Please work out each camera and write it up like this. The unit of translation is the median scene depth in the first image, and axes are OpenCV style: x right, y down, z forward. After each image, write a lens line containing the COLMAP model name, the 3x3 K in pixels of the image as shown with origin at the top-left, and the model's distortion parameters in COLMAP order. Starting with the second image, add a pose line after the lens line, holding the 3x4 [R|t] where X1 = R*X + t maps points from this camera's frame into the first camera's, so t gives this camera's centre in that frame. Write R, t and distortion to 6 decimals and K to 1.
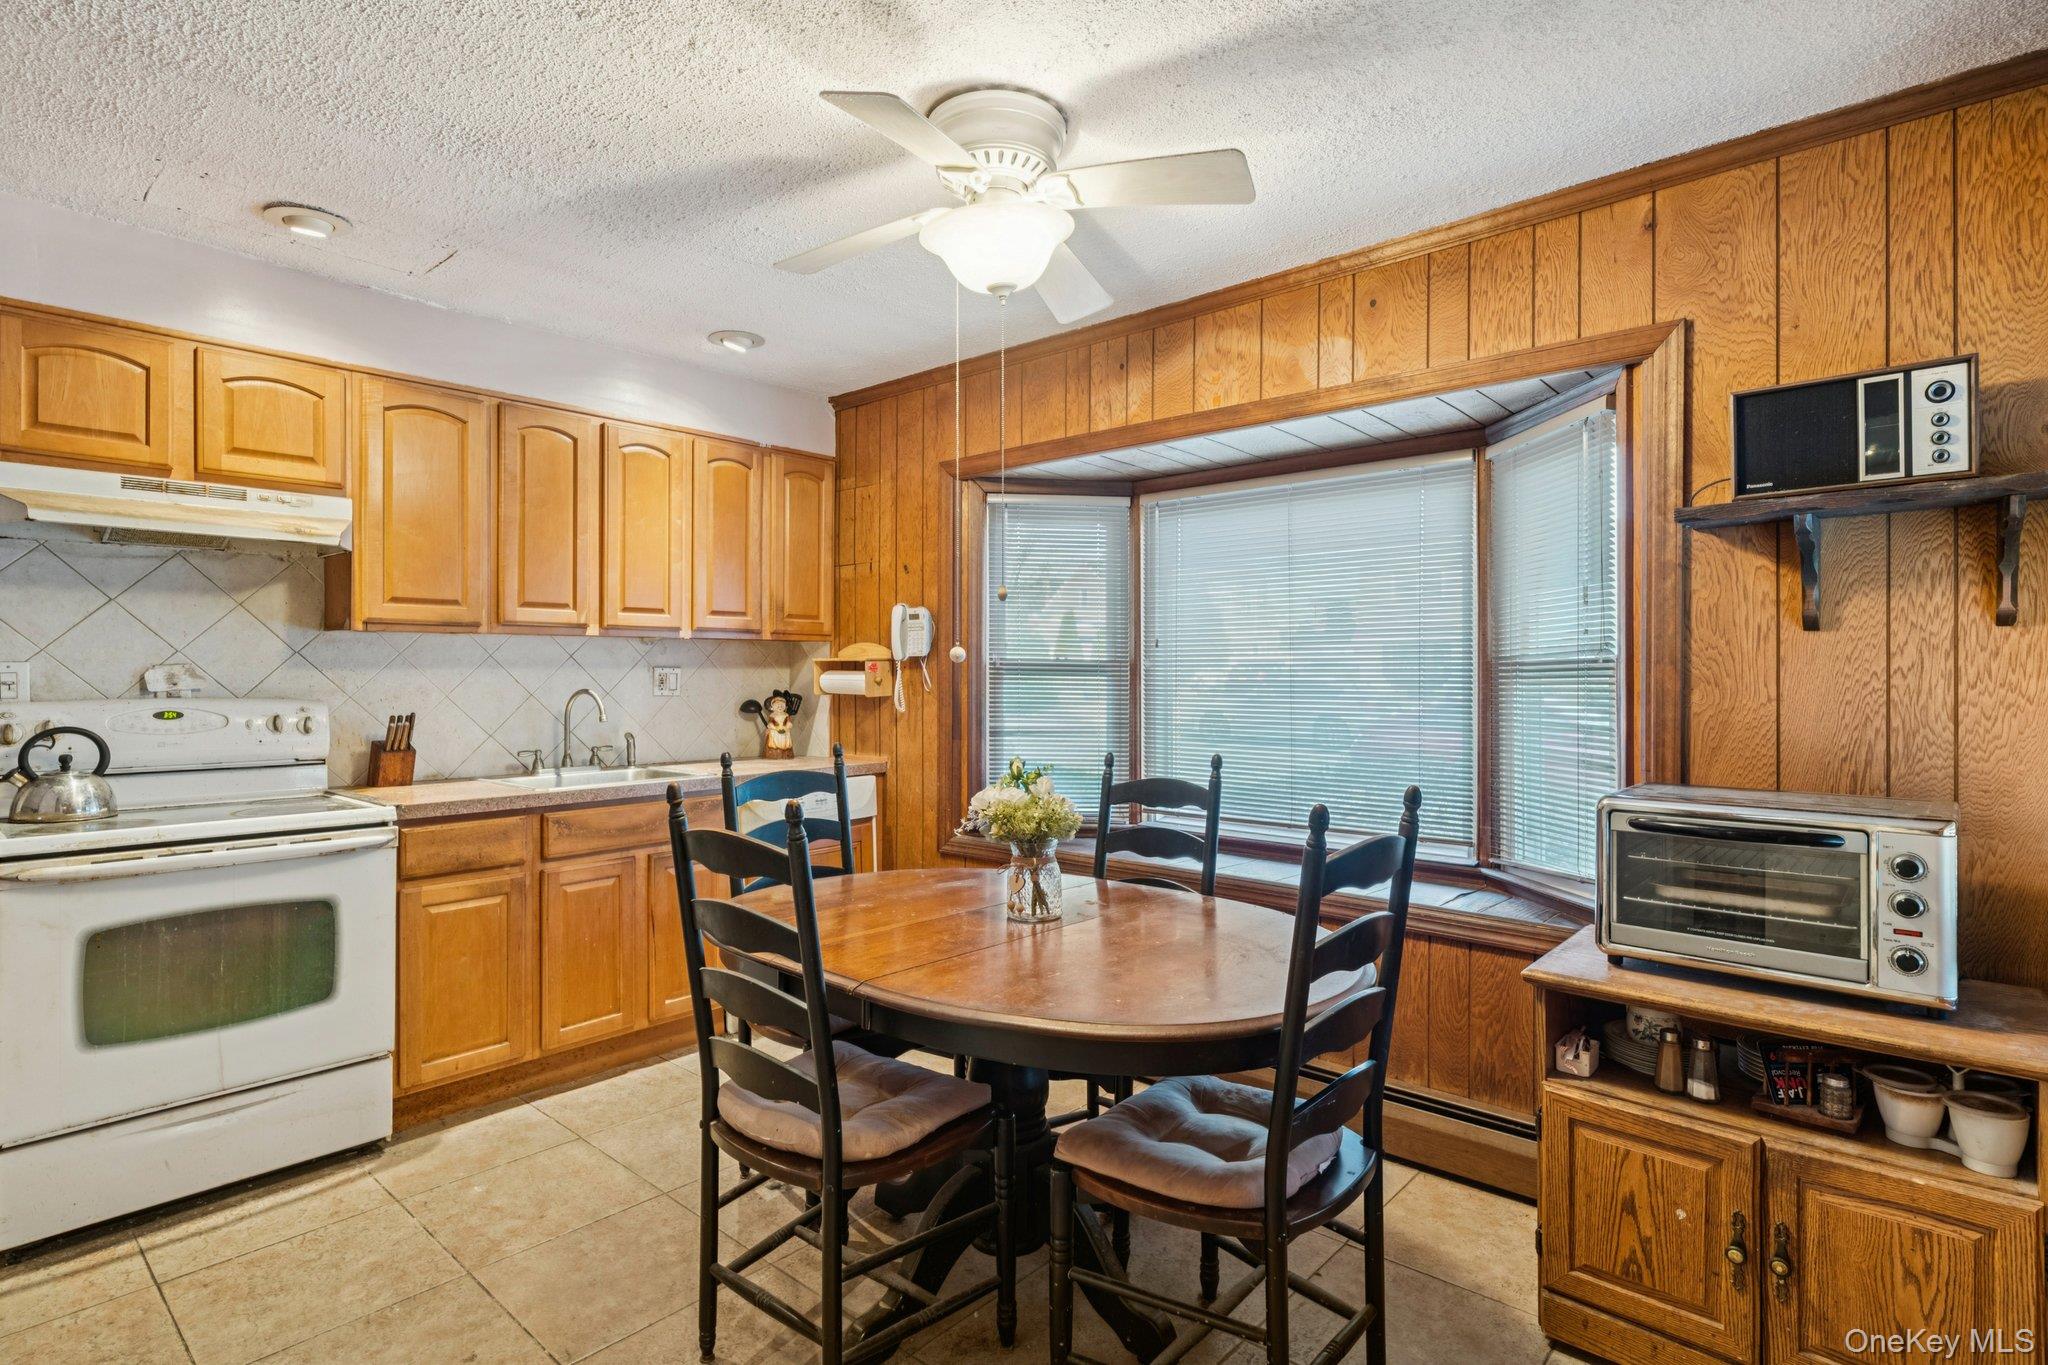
lens RADIAL K [[1029.3, 0, 1020.0], [0, 1029.3, 673.0], [0, 0, 1]] dist [0.000393, -0.000175]
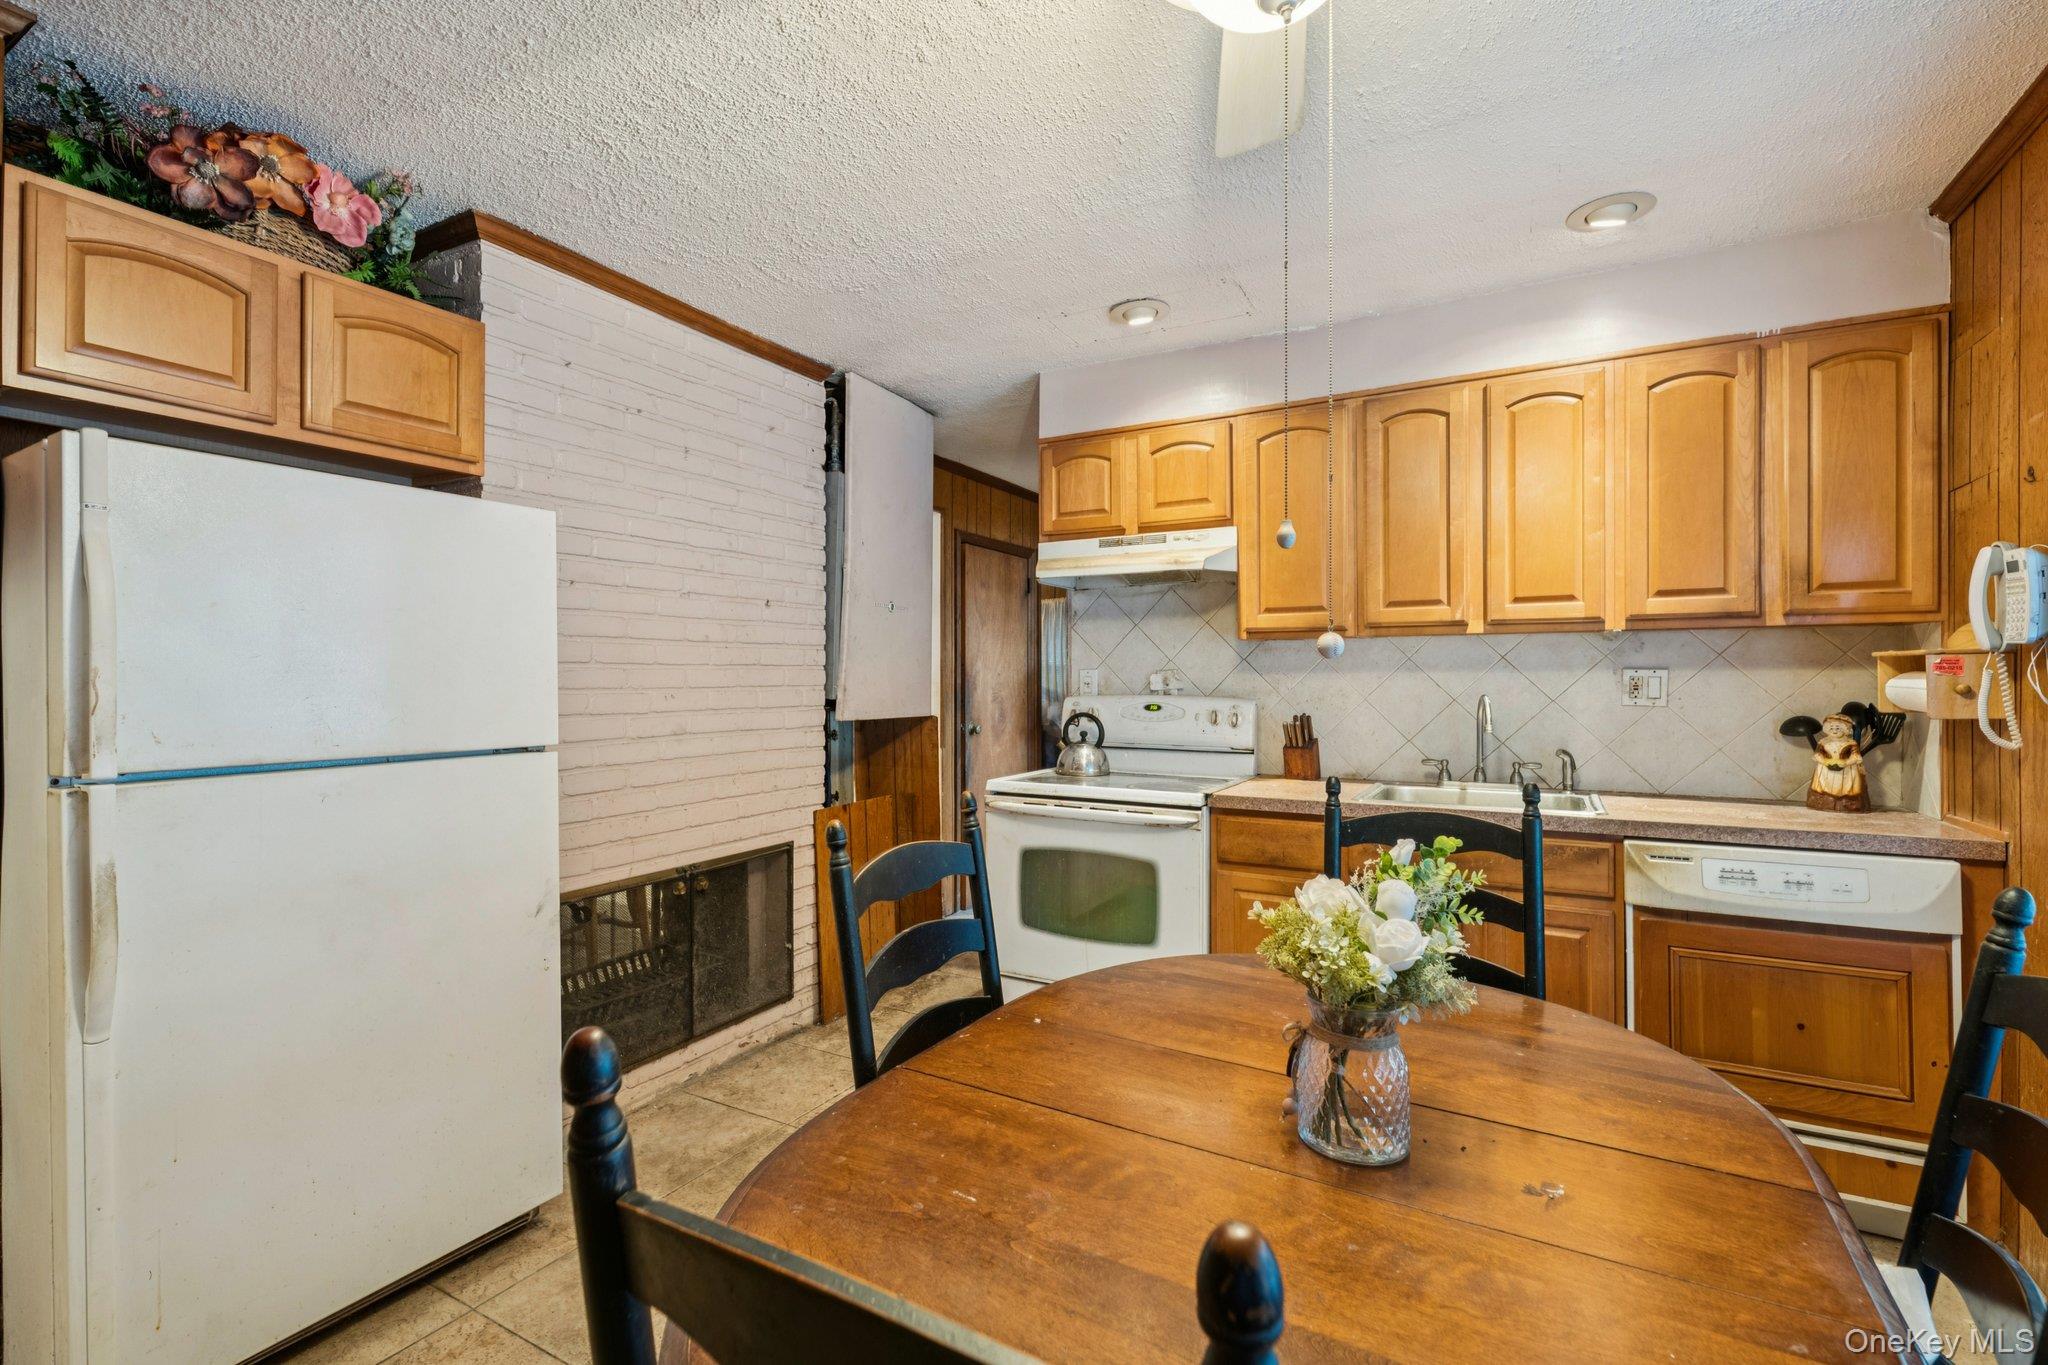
lens RADIAL K [[928.8, 0, 1016.3], [0, 928.8, 680.5], [0, 0, 1]] dist [0.000742, -0.000376]
pose [[0.204887, 0.004699, -0.978774, 0.280251], [0.001698, 0.999985, 0.005156, -0.001261], [0.978784, -0.002719, 0.204876, 0.468440]]
